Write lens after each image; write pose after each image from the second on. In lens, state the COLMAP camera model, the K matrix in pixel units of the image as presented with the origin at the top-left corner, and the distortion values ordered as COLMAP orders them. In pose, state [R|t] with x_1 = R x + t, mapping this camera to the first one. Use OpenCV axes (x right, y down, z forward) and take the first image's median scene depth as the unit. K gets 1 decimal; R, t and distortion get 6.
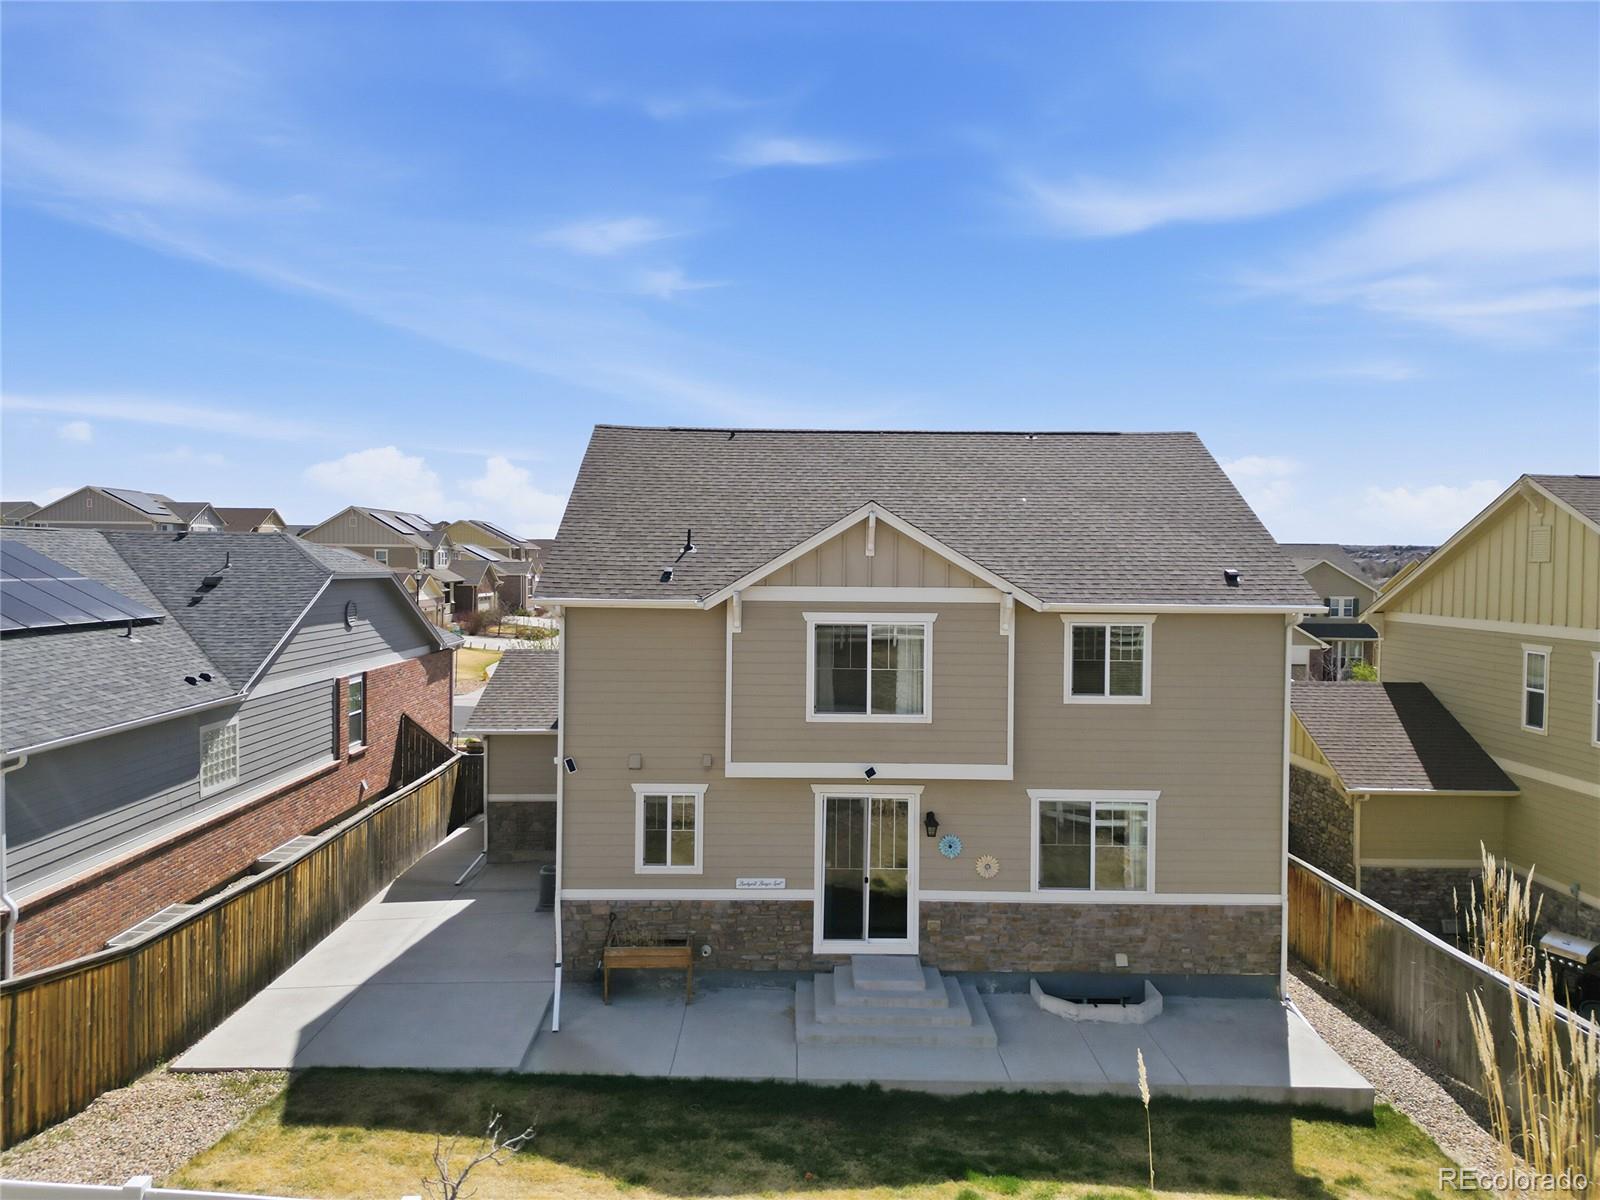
lens RADIAL K [[1114.4, 0, 800.0], [0, 1114.4, 600.0], [0, 0, 1]] dist [0.083498, -0.080102]
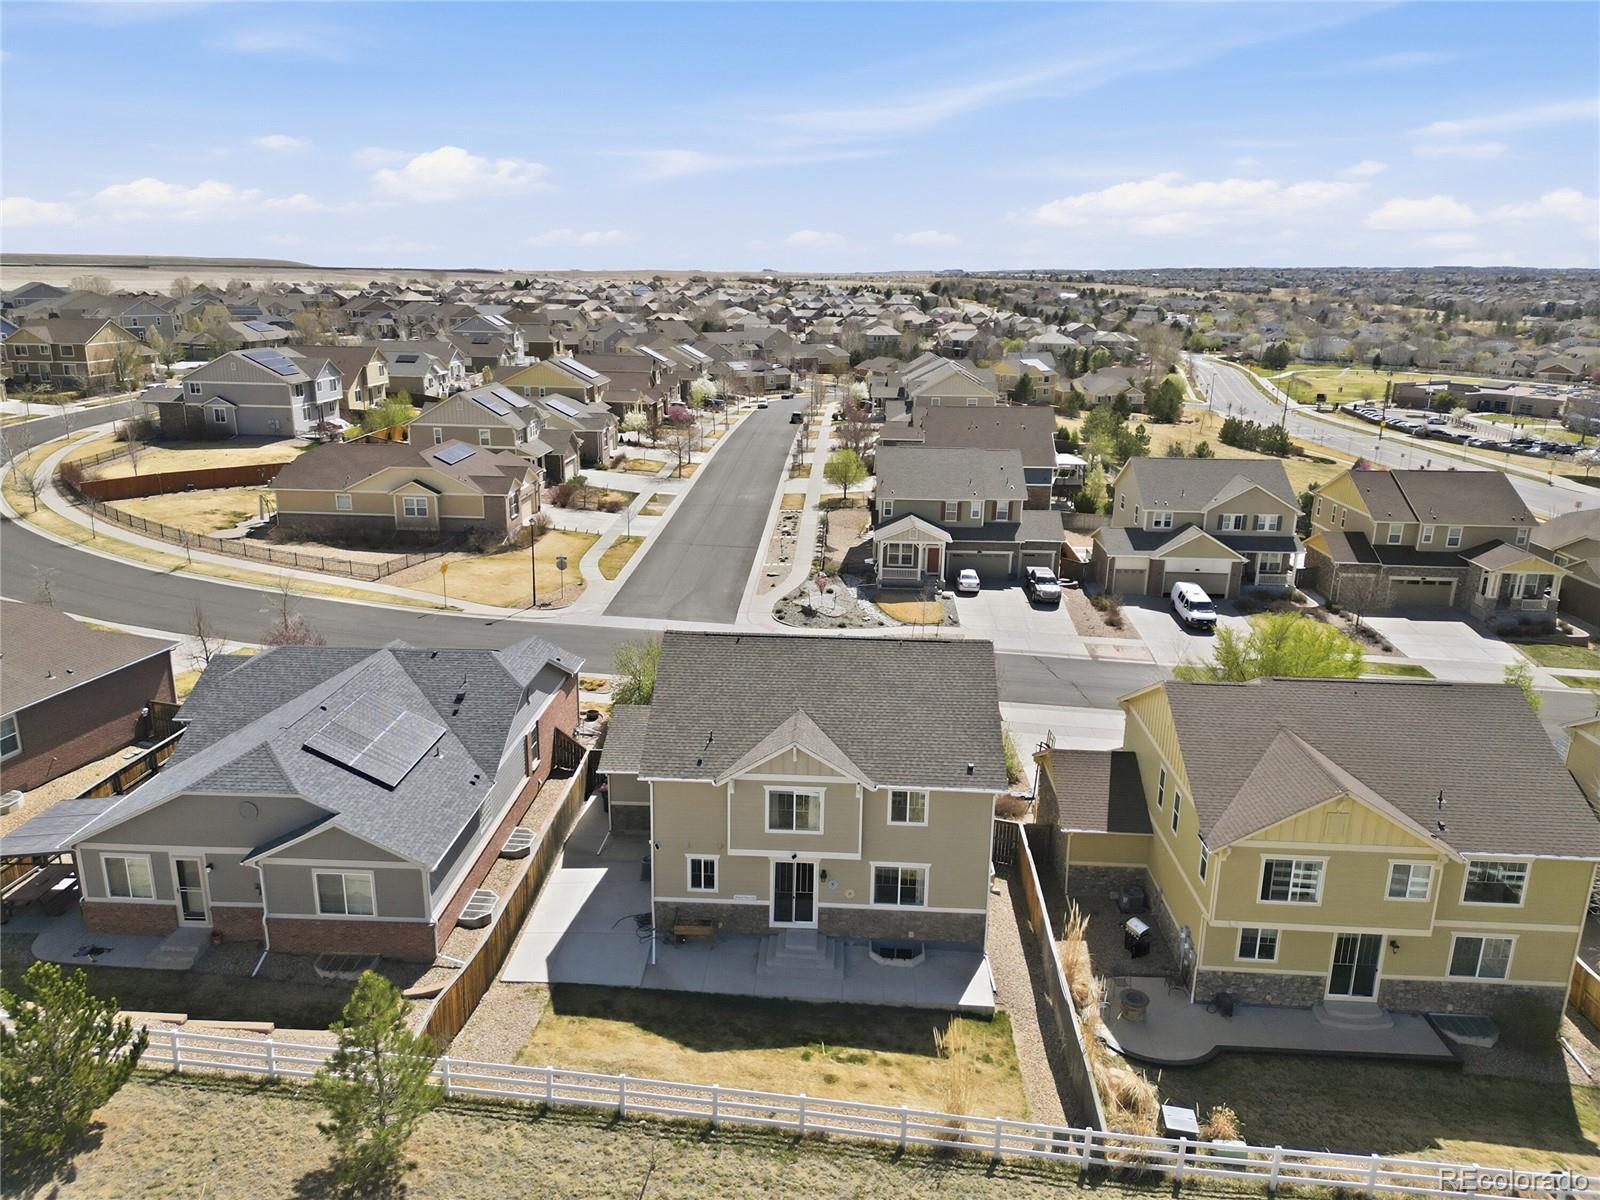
lens RADIAL K [[1121.6, 0, 800.3], [0, 1121.6, 580.1], [0, 0, 1]] dist [0.079163, -0.068107]
pose [[0.998232, 0.022090, -0.055180, 0.181156], [-0.009281, 0.974913, 0.222394, -0.843575], [0.058709, -0.221489, 0.973394, -0.996509]]
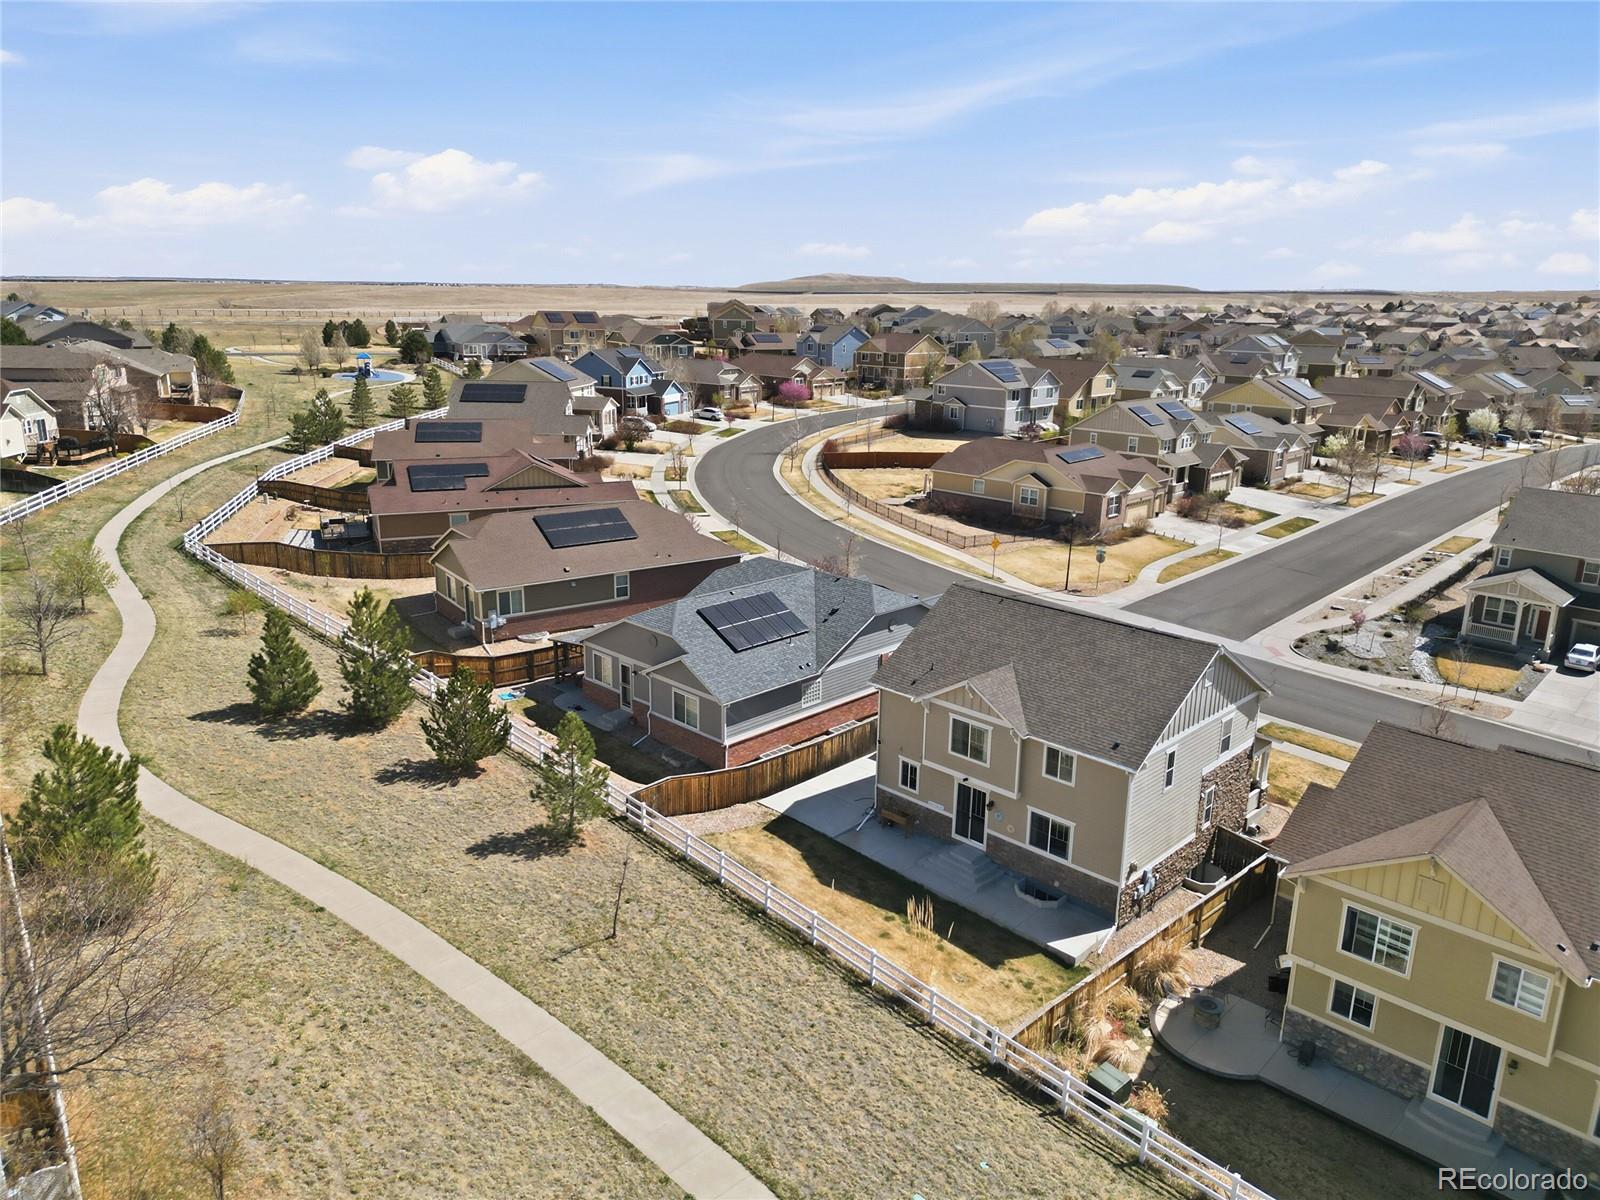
lens RADIAL K [[1114.4, 0, 800.0], [0, 1114.4, 600.0], [0, 0, 1]] dist [0.083498, -0.080102]
pose [[0.703859, 0.193560, -0.683460, 1.436898], [-0.036680, 0.970779, 0.237156, -0.818758], [0.709392, -0.141855, 0.690391, -0.950396]]
